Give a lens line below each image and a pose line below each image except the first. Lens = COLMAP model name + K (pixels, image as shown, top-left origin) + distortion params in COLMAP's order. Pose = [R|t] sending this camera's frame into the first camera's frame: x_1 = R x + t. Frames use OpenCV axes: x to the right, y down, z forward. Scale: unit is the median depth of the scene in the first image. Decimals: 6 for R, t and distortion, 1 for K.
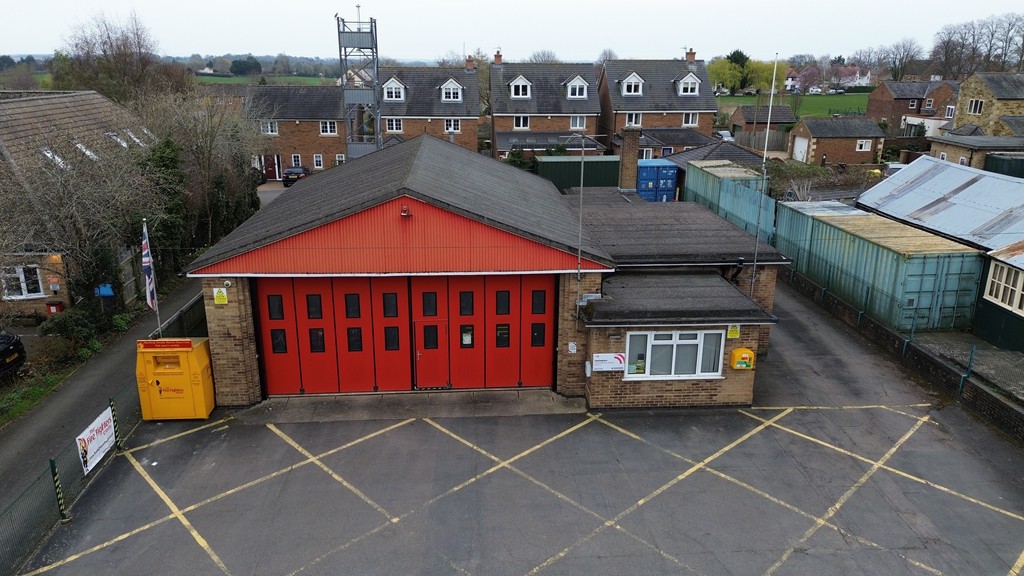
lens RADIAL K [[721.3, 0, 512.6], [0, 721.3, 287.7], [0, 0, 1]] dist [0.077045, -0.073708]
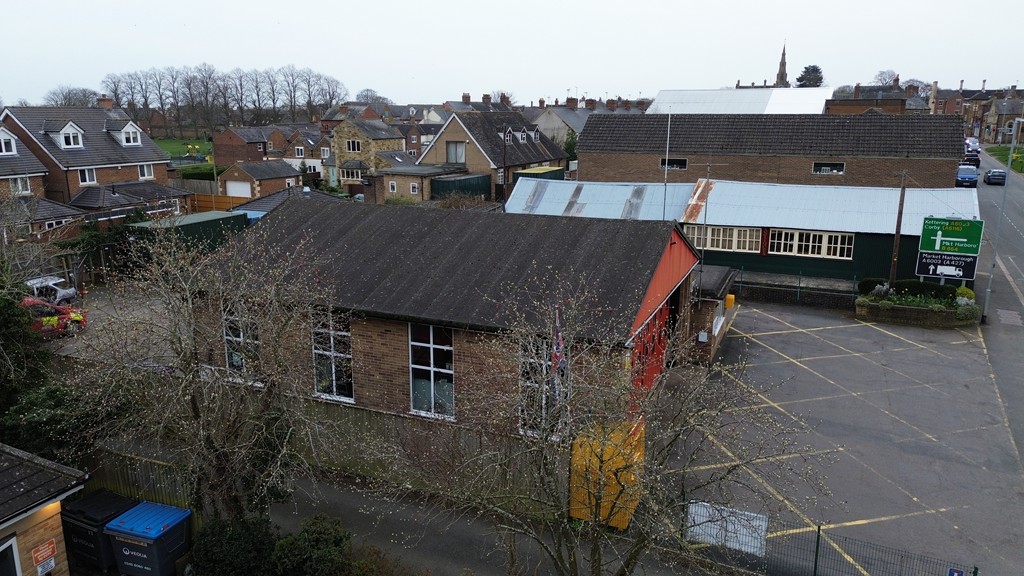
lens RADIAL K [[721.3, 0, 513.7], [0, 721.3, 281.8], [0, 0, 1]] dist [0.077045, -0.073708]
pose [[0.454392, -0.210522, 0.865568, -0.957158], [0.267368, 0.959105, 0.092914, -0.162945], [-0.849731, 0.189206, 0.492096, 0.493408]]
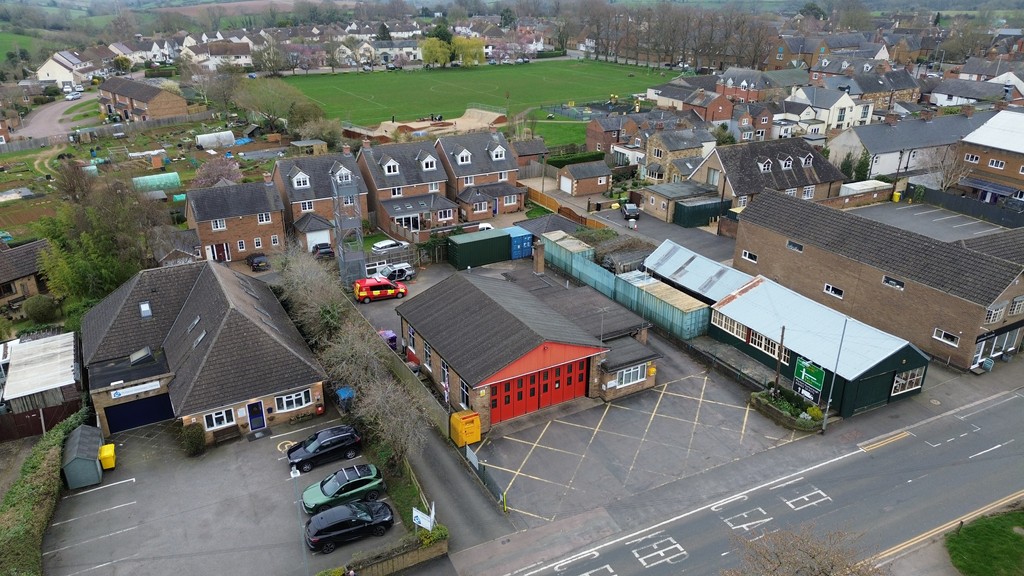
lens RADIAL K [[721.3, 0, 513.6], [0, 721.3, 284.4], [0, 0, 1]] dist [0.077045, -0.073708]
pose [[0.904975, -0.168788, 0.390552, -0.937781], [0.129821, 0.983713, 0.124321, -0.507627], [-0.405175, -0.061806, 0.912148, -1.017020]]
